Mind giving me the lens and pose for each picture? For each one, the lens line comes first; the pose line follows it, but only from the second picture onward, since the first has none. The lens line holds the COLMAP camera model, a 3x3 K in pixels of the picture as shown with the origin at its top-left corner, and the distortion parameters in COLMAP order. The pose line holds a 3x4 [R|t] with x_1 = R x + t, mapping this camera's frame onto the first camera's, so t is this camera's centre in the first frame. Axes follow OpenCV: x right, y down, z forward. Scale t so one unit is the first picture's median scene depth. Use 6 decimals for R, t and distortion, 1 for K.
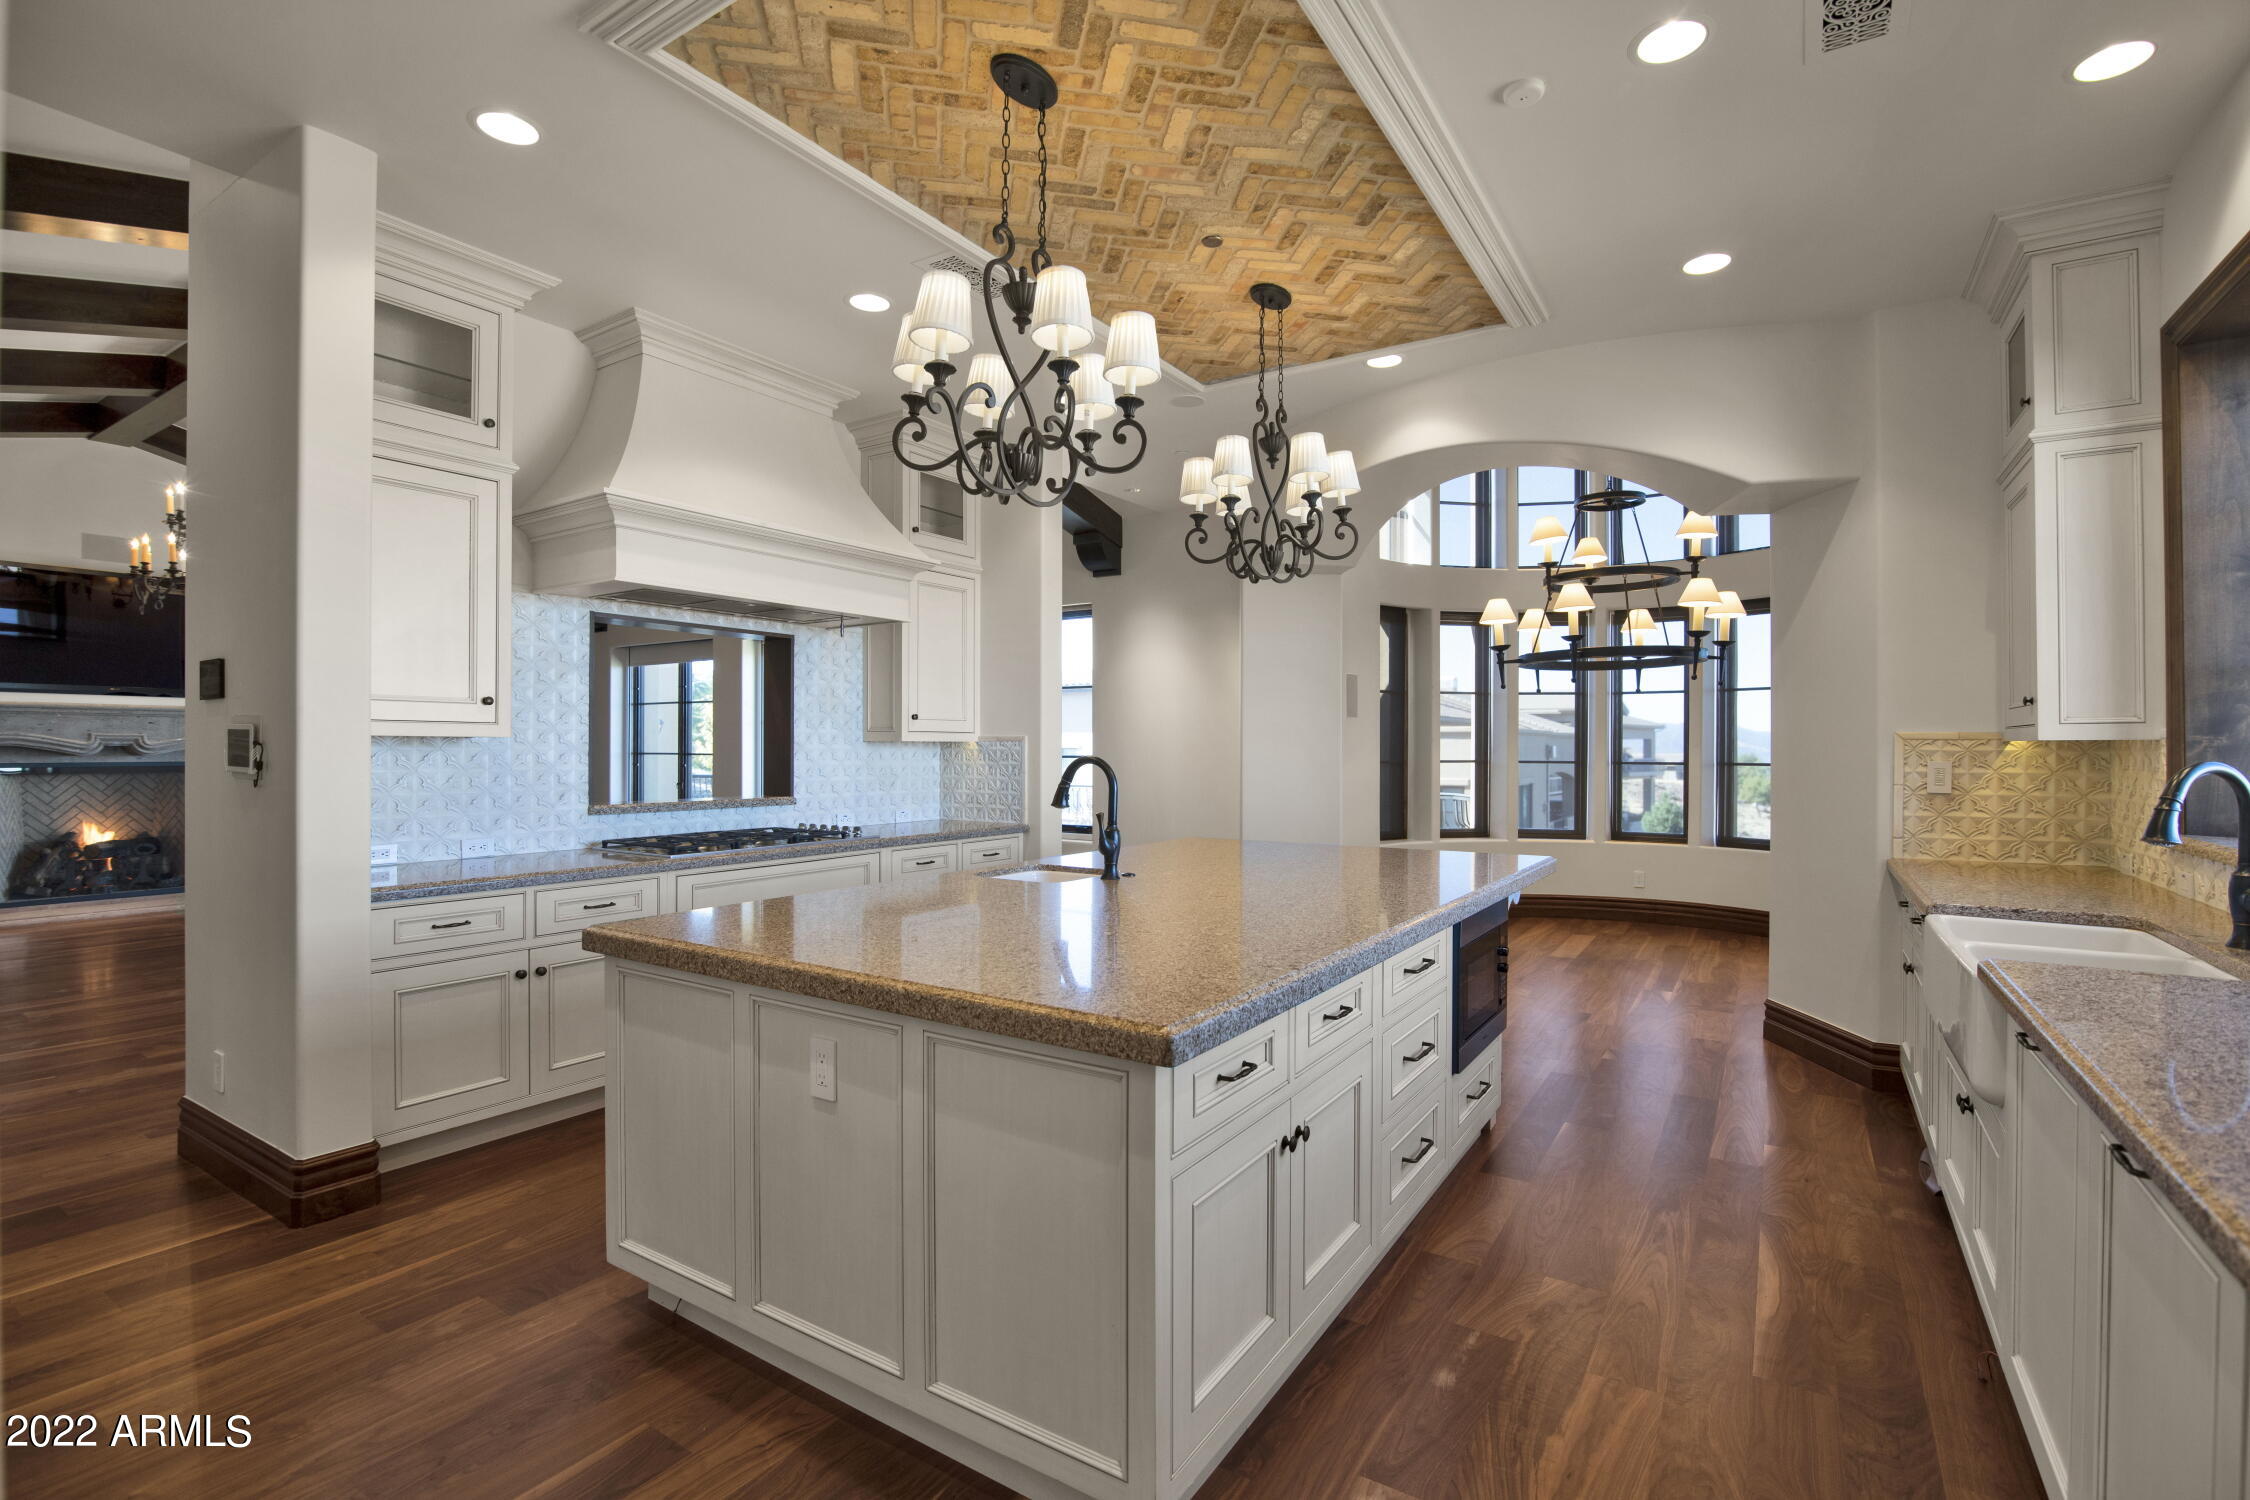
lens RADIAL K [[1063.3, 0, 1122.9], [0, 1063.3, 752.2], [0, 0, 1]] dist [-0.013305, 0.000085]
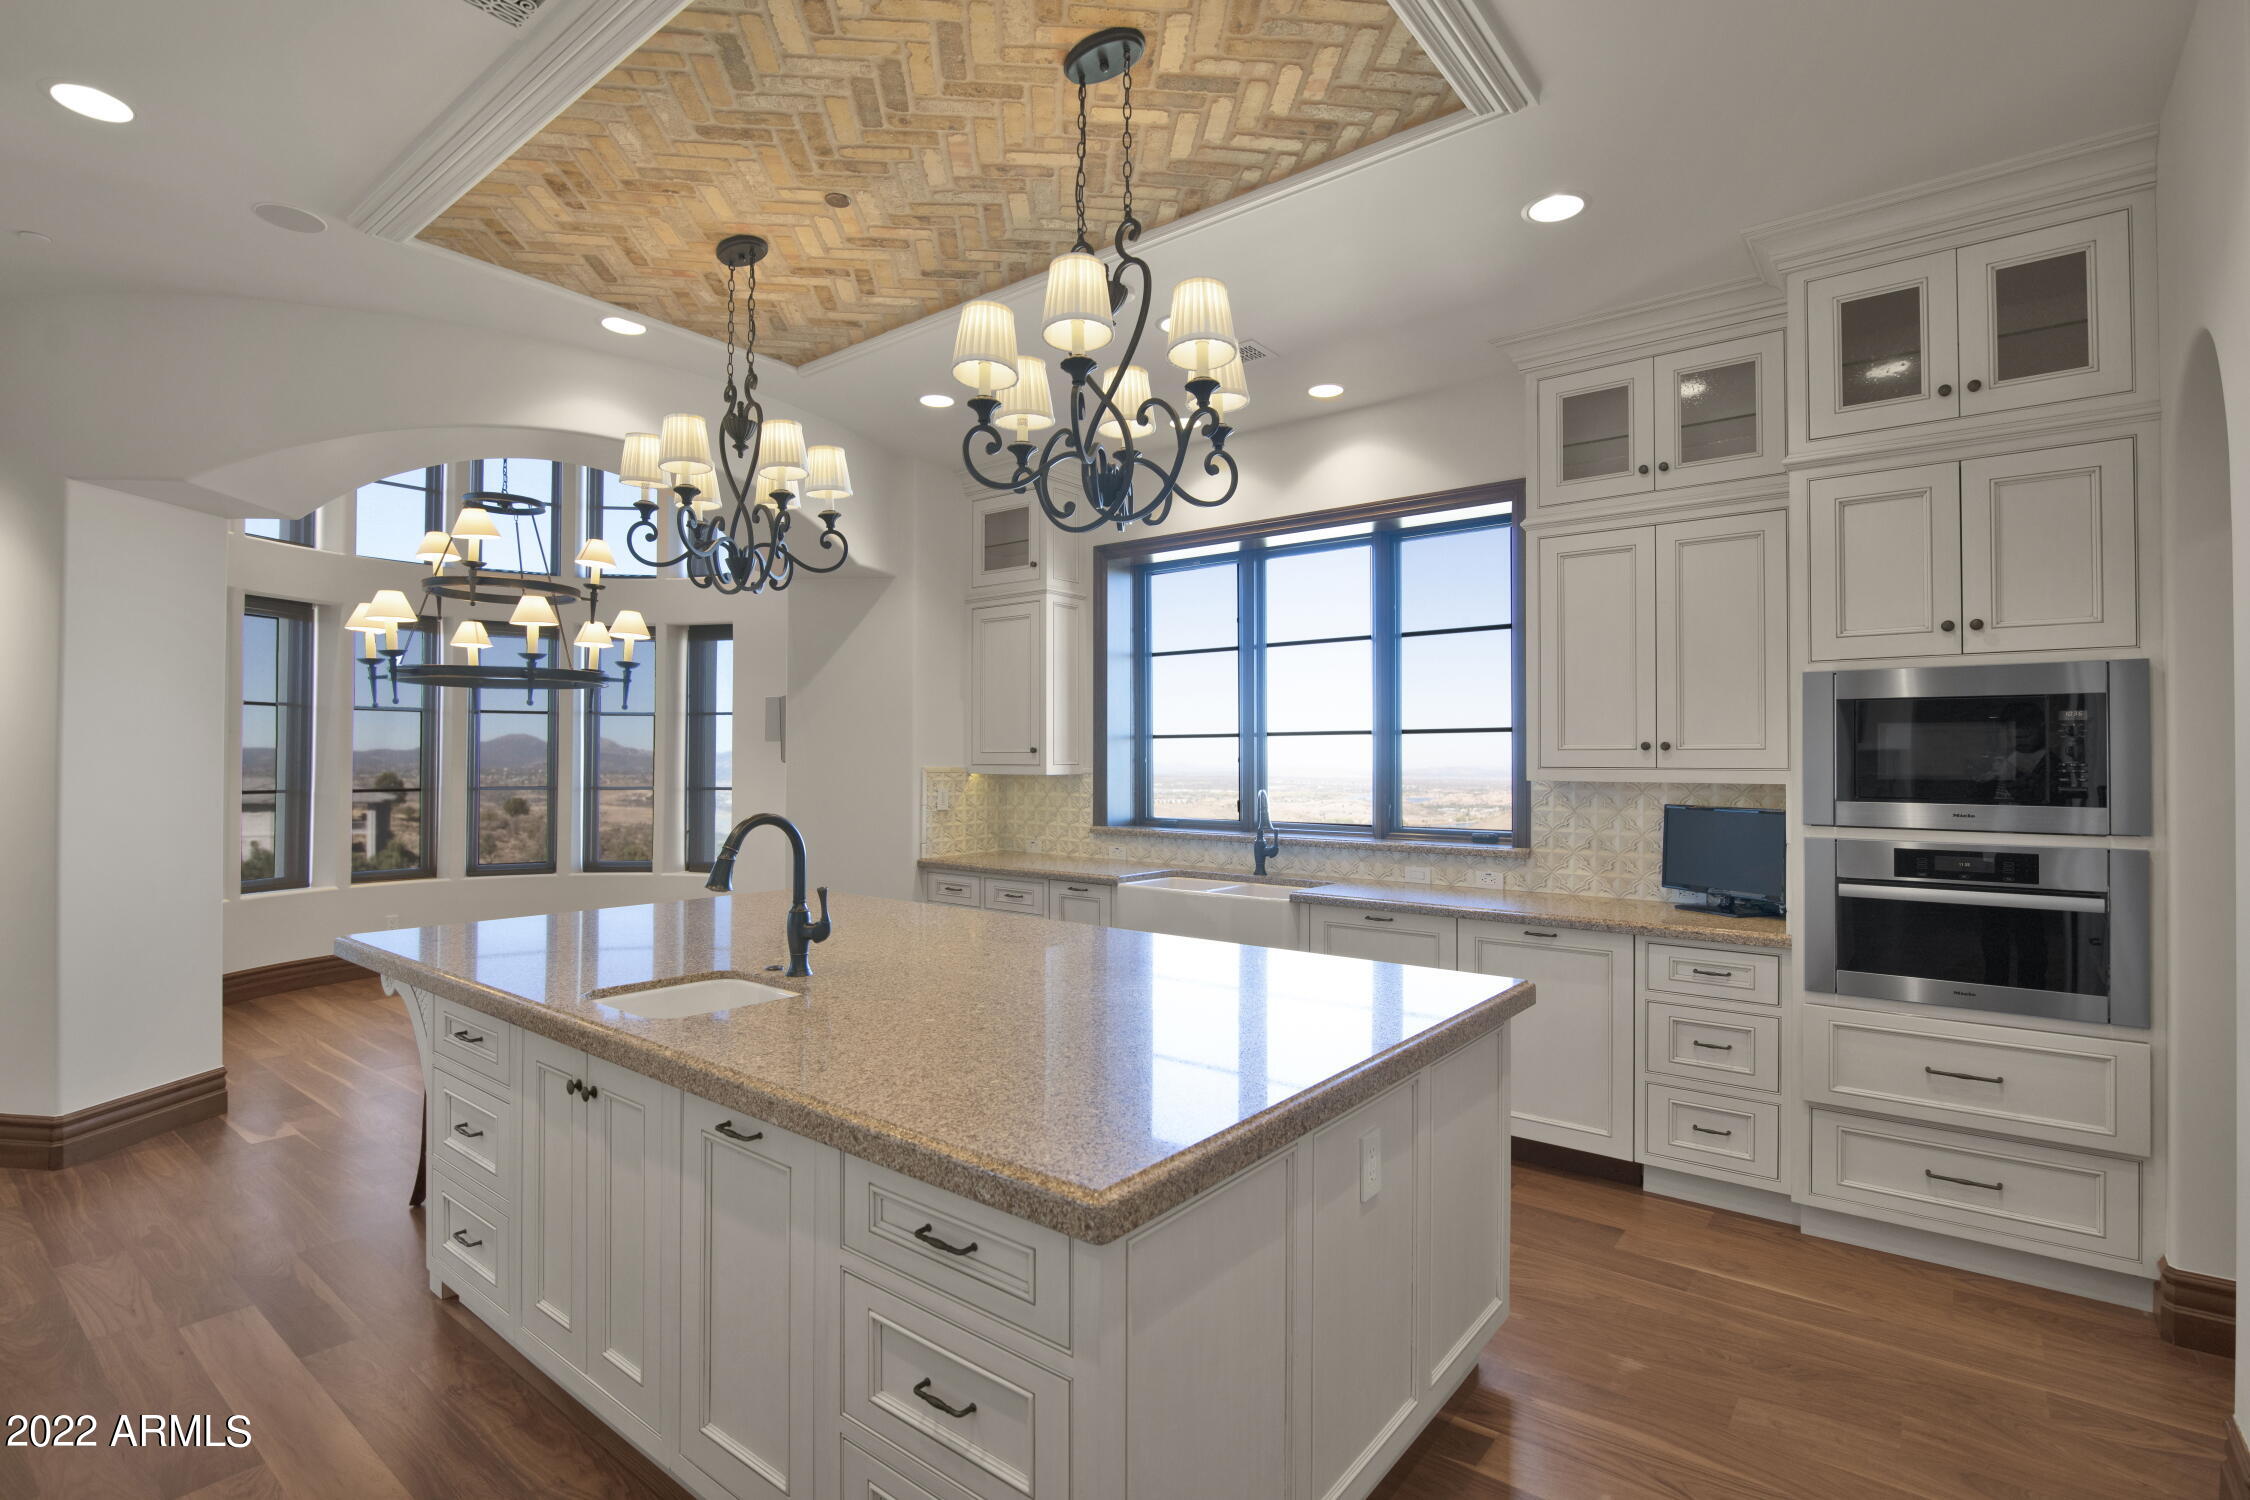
lens RADIAL K [[1120.8, 0, 1122.8], [0, 1120.8, 744.7], [0, 0, 1]] dist [-0.017043, -0.000475]
pose [[0.048921, 0.012268, 0.998727, -0.713373], [-0.002522, 0.999923, -0.012160, -0.031684], [-0.998799, -0.001924, 0.048948, 0.655758]]
